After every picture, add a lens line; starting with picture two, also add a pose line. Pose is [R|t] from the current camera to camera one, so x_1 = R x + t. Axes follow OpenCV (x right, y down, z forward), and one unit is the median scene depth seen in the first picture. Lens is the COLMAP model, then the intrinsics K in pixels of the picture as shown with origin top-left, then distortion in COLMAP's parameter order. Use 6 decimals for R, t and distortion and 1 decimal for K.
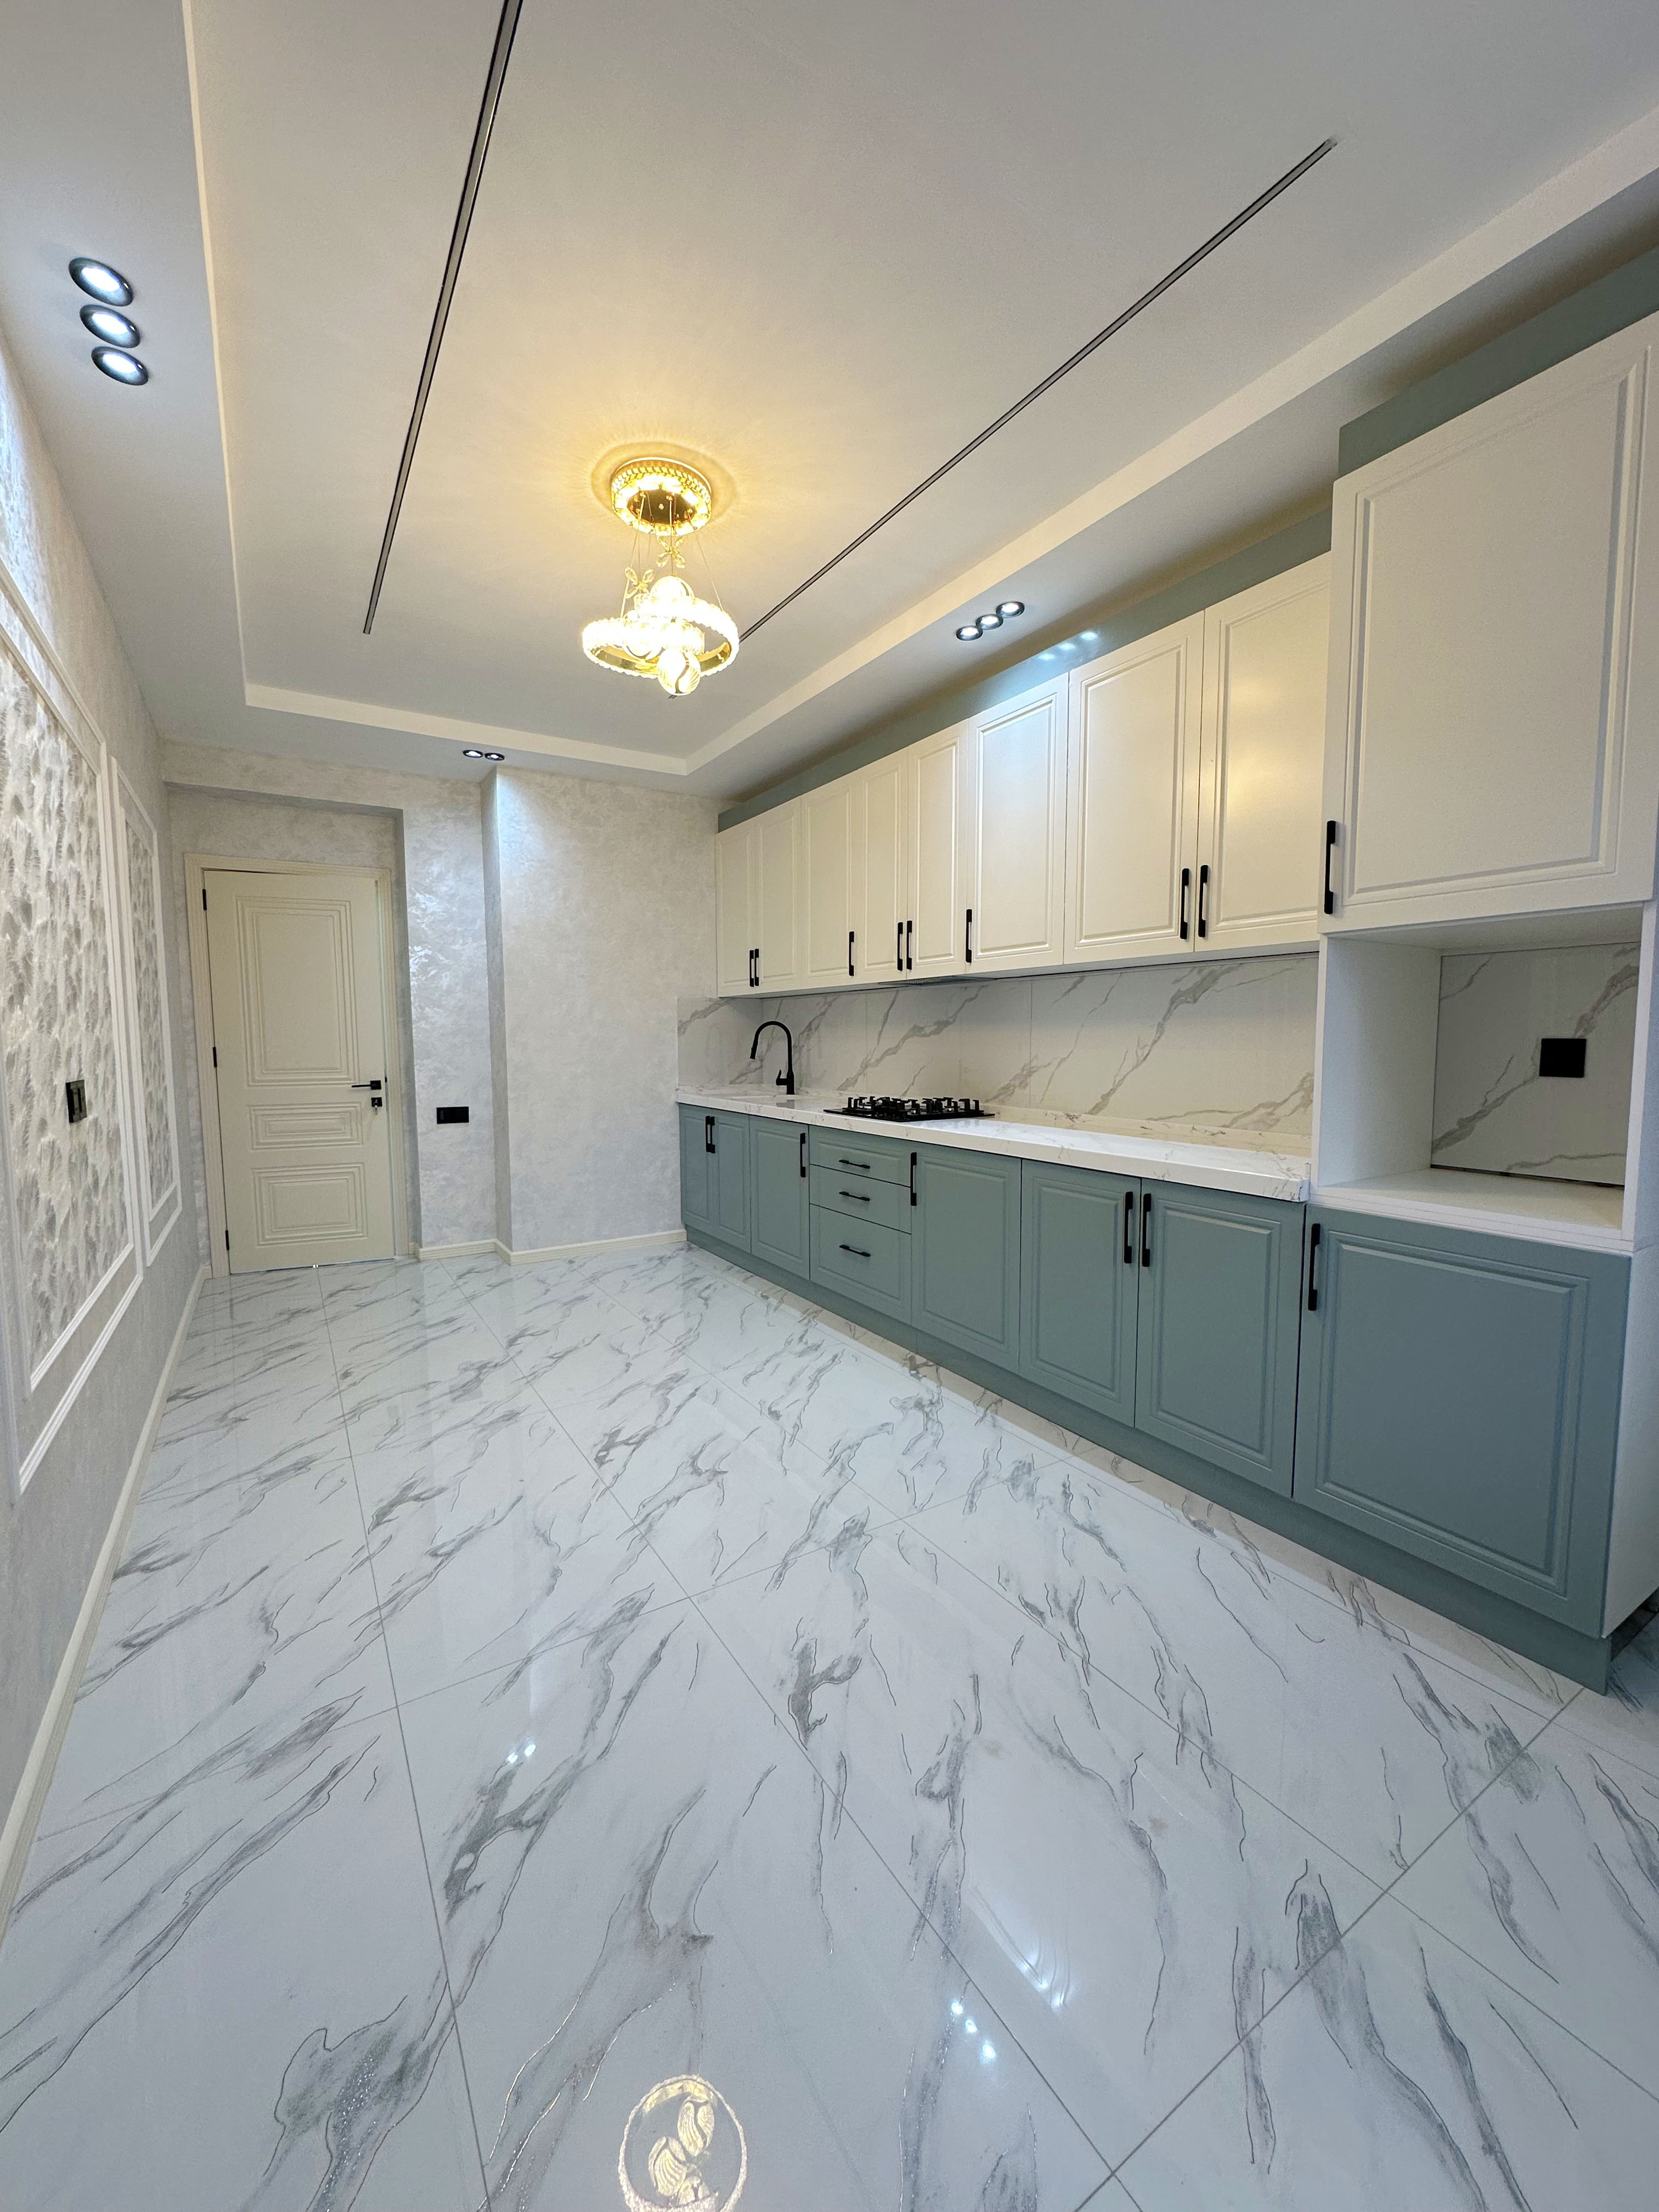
lens RADIAL K [[883.7, 0, 830.3], [0, 883.7, 1106.7], [0, 0, 1]] dist [-0.000351, -0.000269]
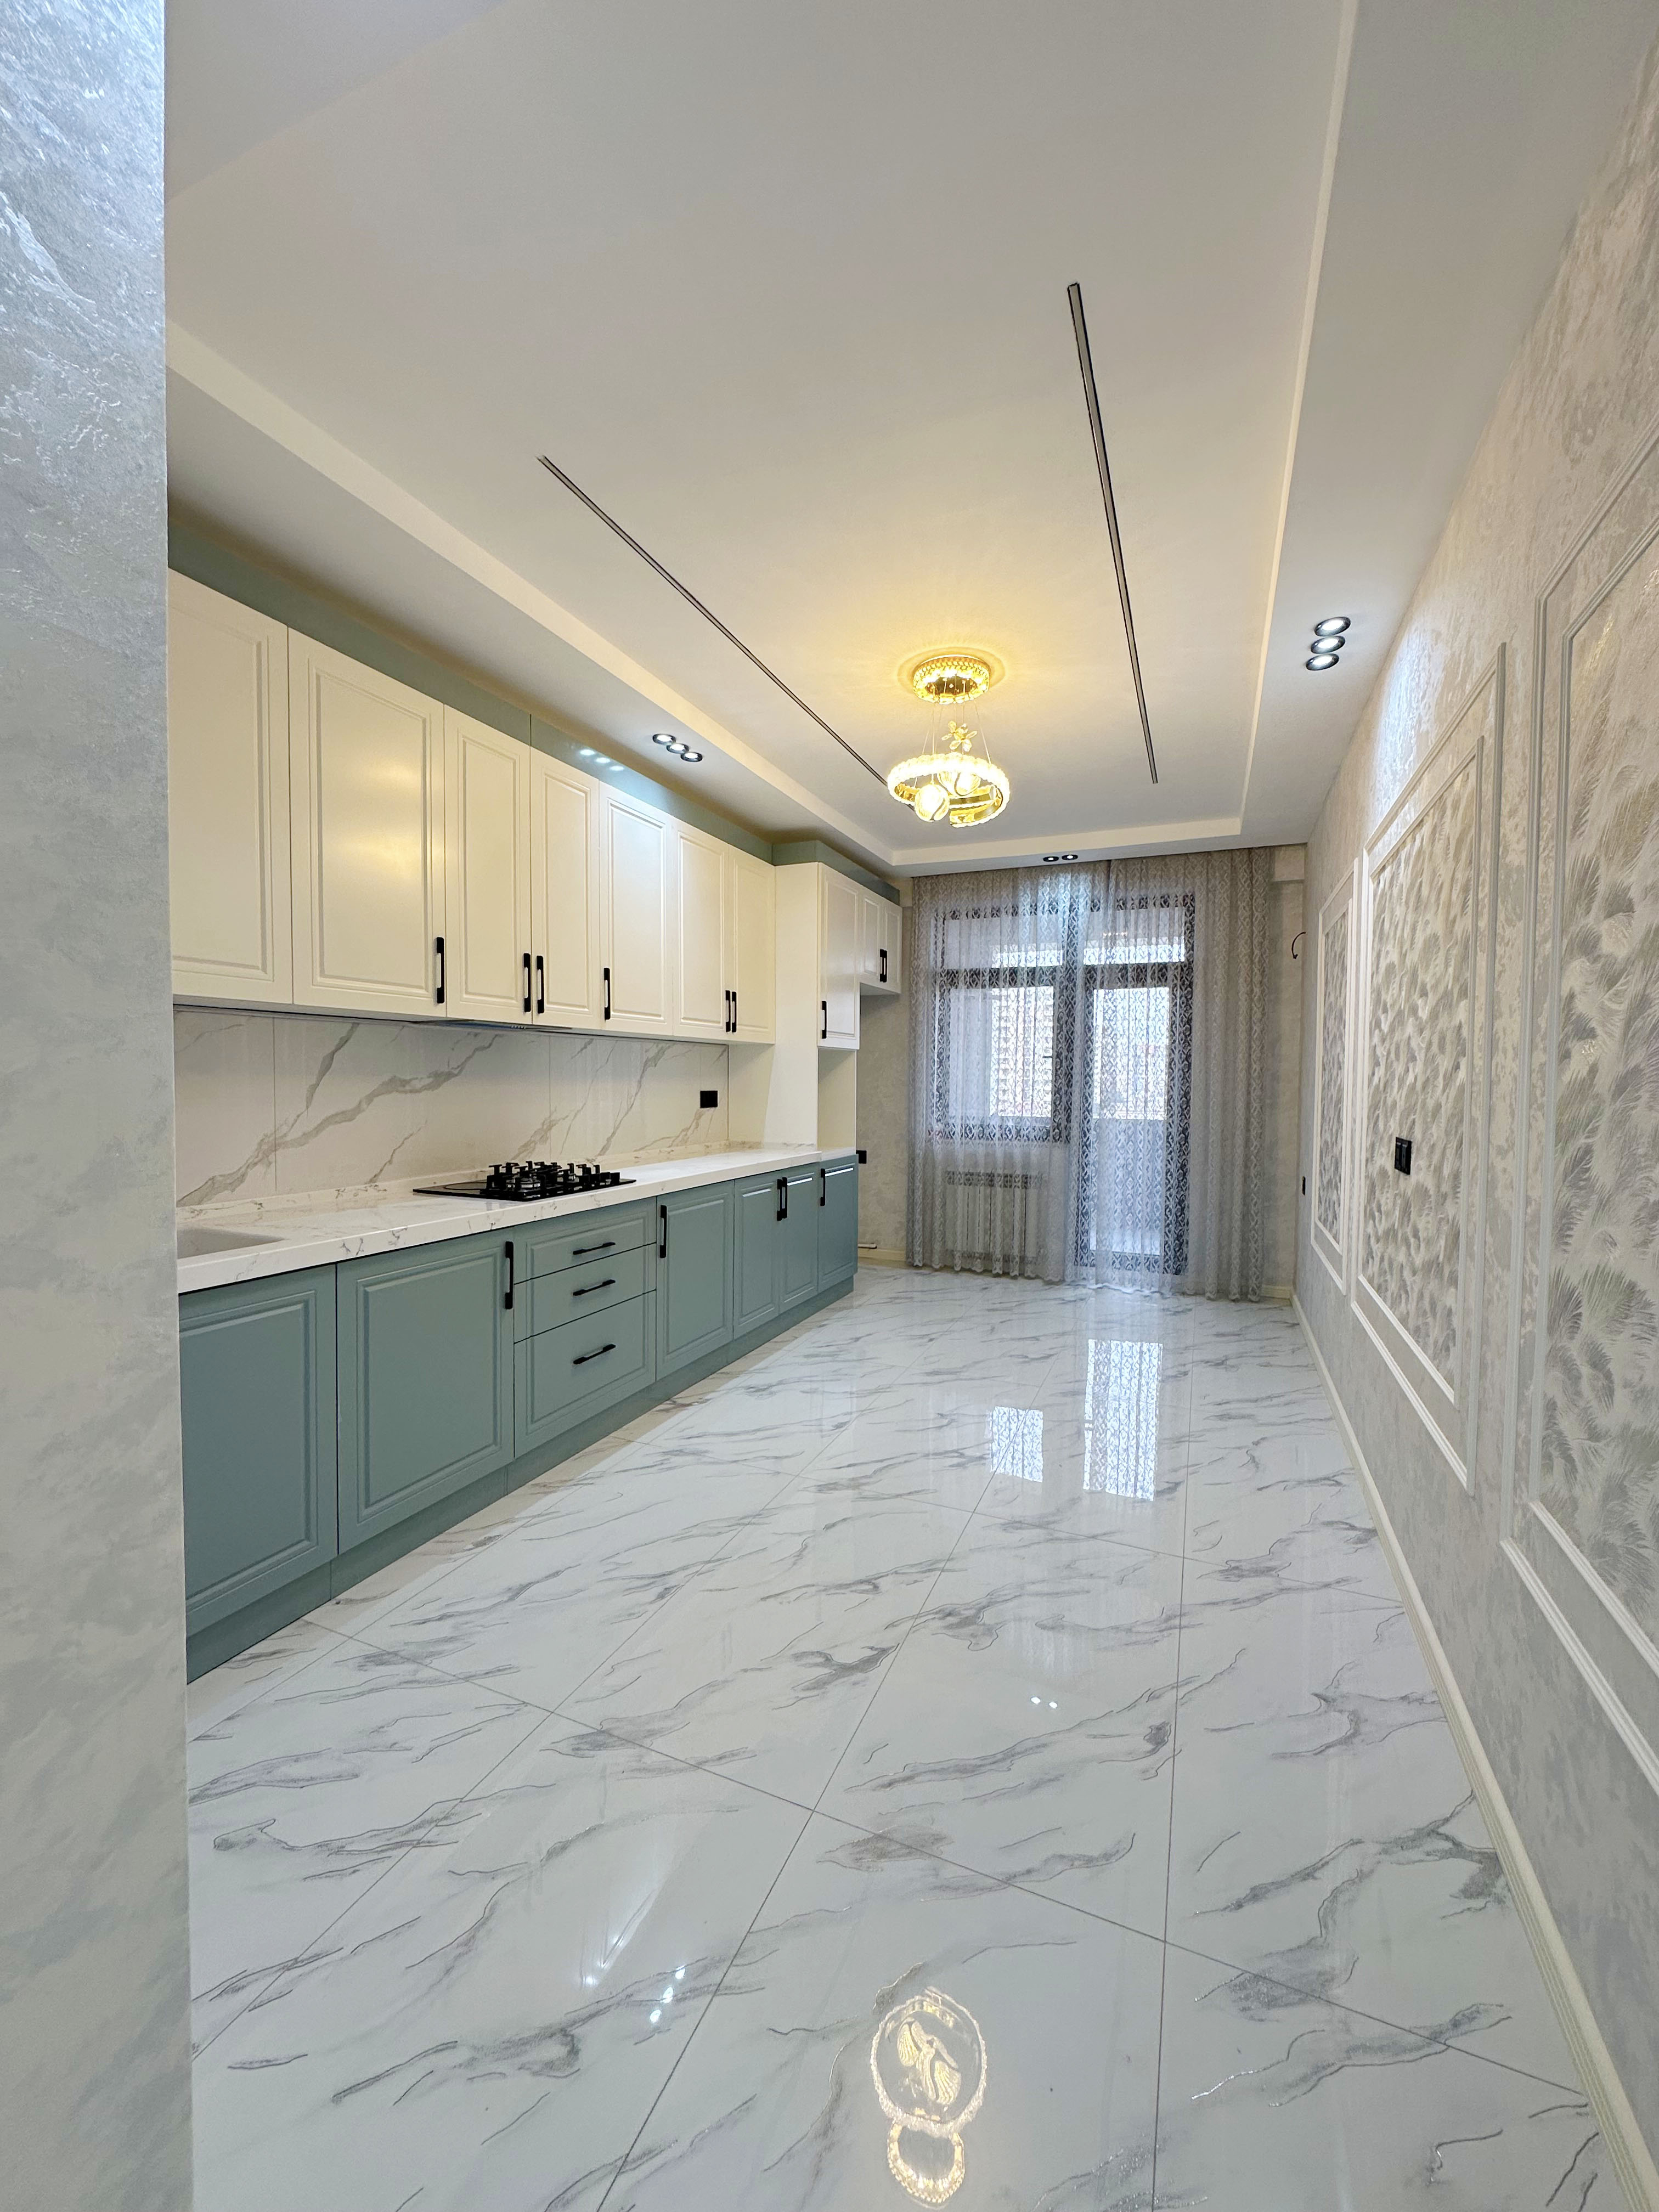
lens RADIAL K [[883.7, 0, 828.4], [0, 883.7, 1111.1], [0, 0, 1]] dist [-0.000351, -0.000269]
pose [[-0.571090, -0.029818, 0.820346, -0.847627], [0.060606, 0.995081, 0.078361, -0.124866], [-0.818647, 0.094469, -0.566473, 1.407581]]
